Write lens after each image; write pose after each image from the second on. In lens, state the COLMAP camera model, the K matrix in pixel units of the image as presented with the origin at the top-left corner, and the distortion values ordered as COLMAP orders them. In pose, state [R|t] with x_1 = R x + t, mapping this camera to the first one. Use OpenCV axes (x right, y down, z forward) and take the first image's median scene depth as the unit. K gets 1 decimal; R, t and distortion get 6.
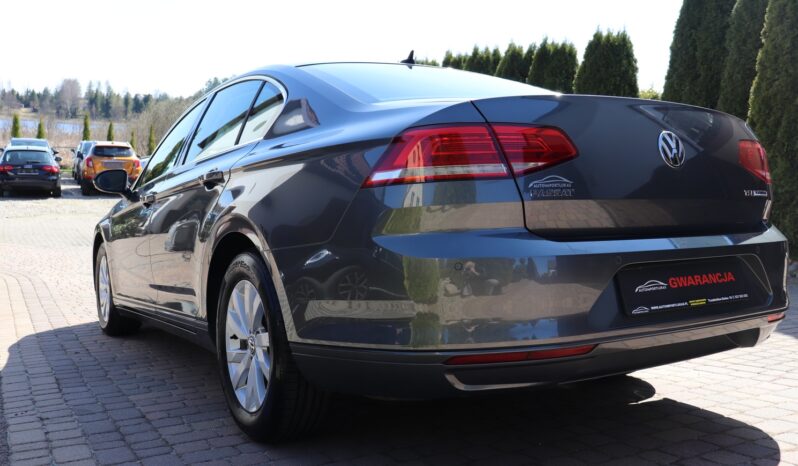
lens RADIAL K [[708.8, 0, 399.9], [0, 708.8, 235.9], [0, 0, 1]] dist [-0.075413, 0.073893]
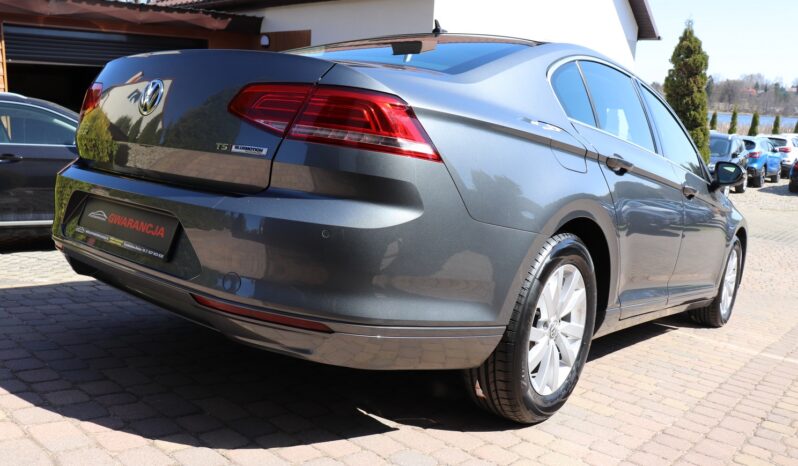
lens RADIAL K [[656.9, 0, 398.6], [0, 656.9, 228.3], [0, 0, 1]] dist [-0.045655, 0.006860]
pose [[0.346593, 0.147279, -0.926381, 1.190409], [-0.155149, 0.982995, 0.098232, -0.069305], [0.925095, 0.109681, 0.363550, 0.839847]]
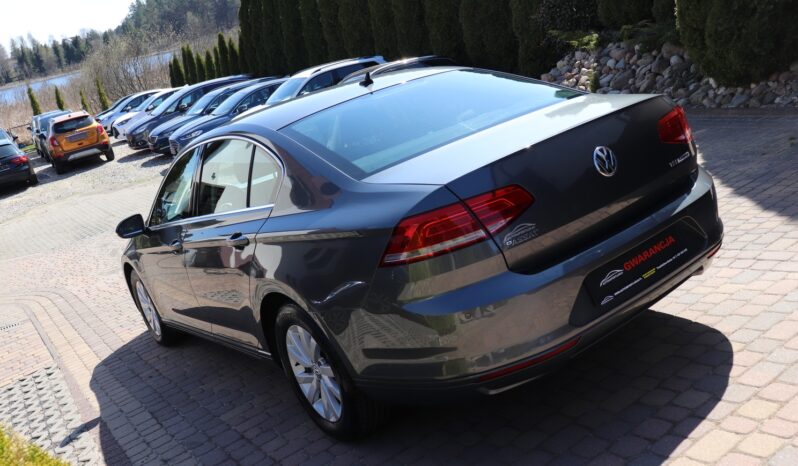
lens RADIAL K [[708.8, 0, 404.3], [0, 708.8, 228.7], [0, 0, 1]] dist [-0.075413, 0.073893]
pose [[0.963253, -0.268584, 0.002281, 0.005225], [0.264102, 0.948655, 0.174079, -0.269069], [-0.048919, -0.167079, 0.984729, -0.202640]]
